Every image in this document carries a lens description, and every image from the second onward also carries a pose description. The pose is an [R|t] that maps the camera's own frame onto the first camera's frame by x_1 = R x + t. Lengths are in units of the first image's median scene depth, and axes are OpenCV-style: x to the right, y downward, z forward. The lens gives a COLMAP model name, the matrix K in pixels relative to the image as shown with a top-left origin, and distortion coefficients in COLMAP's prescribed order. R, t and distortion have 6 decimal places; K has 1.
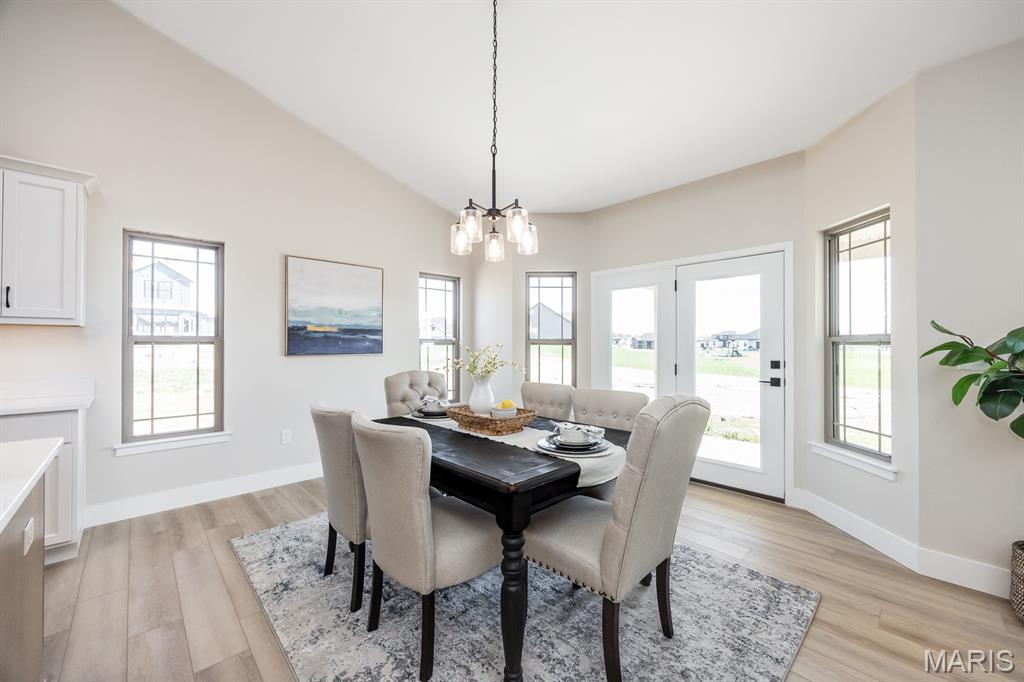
lens RADIAL K [[394.0, 0, 523.9], [0, 394.0, 342.7], [0, 0, 1]] dist [-0.001517, -0.000026]
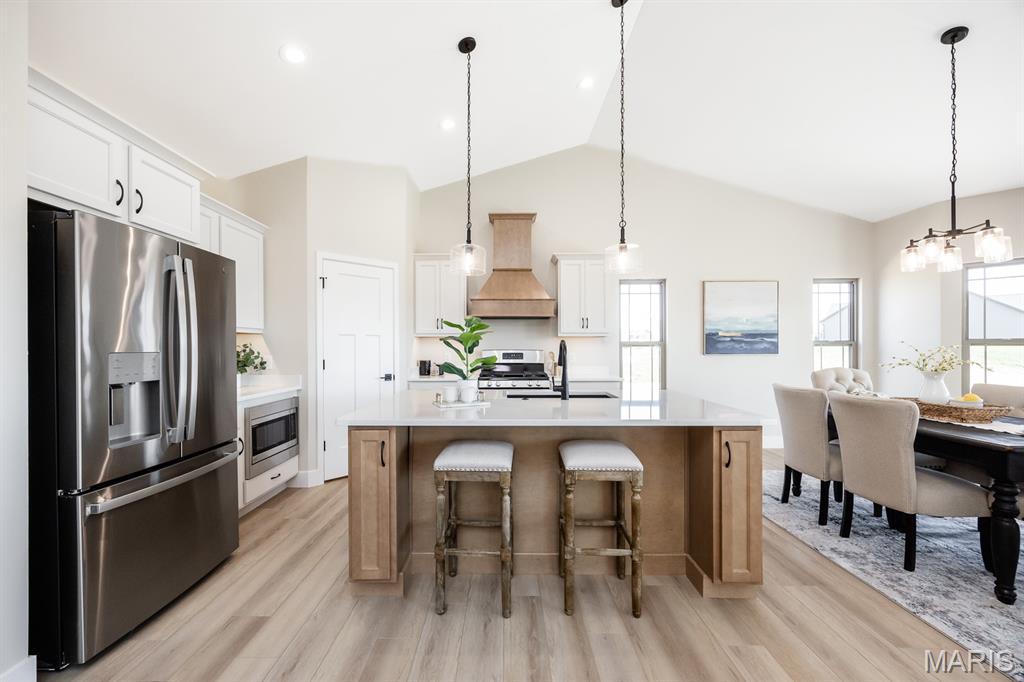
lens RADIAL K [[400.7, 0, 500.5], [0, 400.7, 347.5], [0, 0, 1]] dist [-0.002284, -0.000146]
pose [[0.700497, -0.001584, -0.713654, -0.126520], [0.006952, 0.999965, 0.004604, -0.003632], [0.713622, -0.008187, 0.700483, -0.579260]]
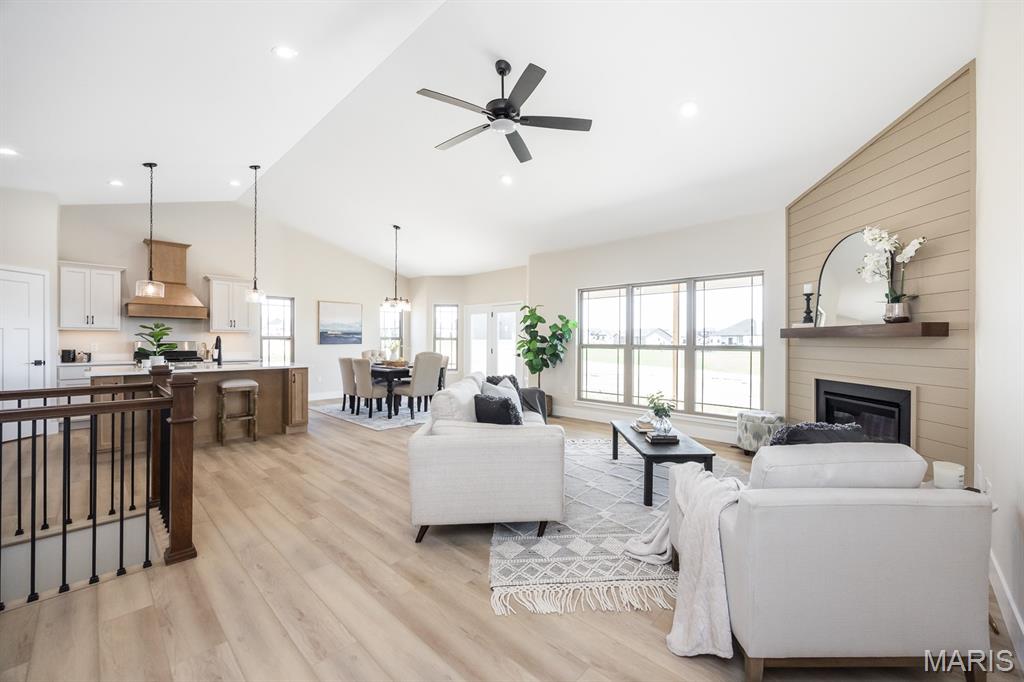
lens RADIAL K [[406.6, 0, 538.4], [0, 406.6, 340.6], [0, 0, 1]] dist [-0.000912, -0.000154]
pose [[0.998419, 0.003159, 0.056119, 0.662201], [-0.003519, 0.999974, 0.006326, -0.010838], [-0.056098, -0.006513, 0.998404, -1.754213]]
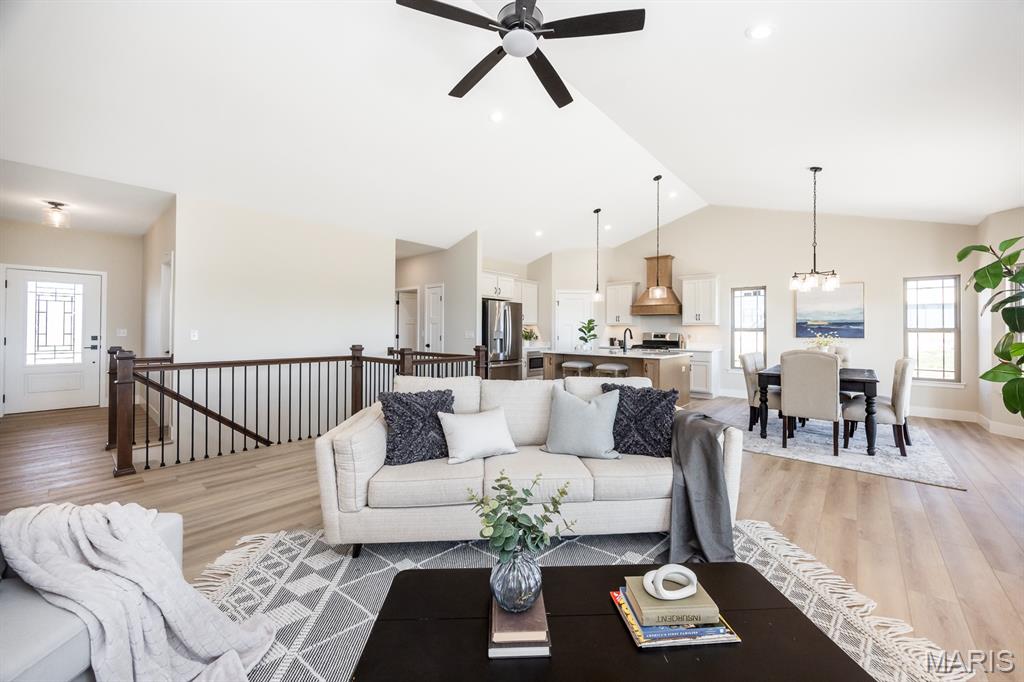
lens RADIAL K [[392.9, 0, 513.0], [0, 392.9, 327.0], [0, 0, 1]] dist [-0.002028, -0.000250]
pose [[0.066948, -0.008761, -0.997718, 1.477542], [-0.000385, 0.999961, -0.008807, -0.002208], [0.997756, 0.000974, 0.066942, -0.622177]]
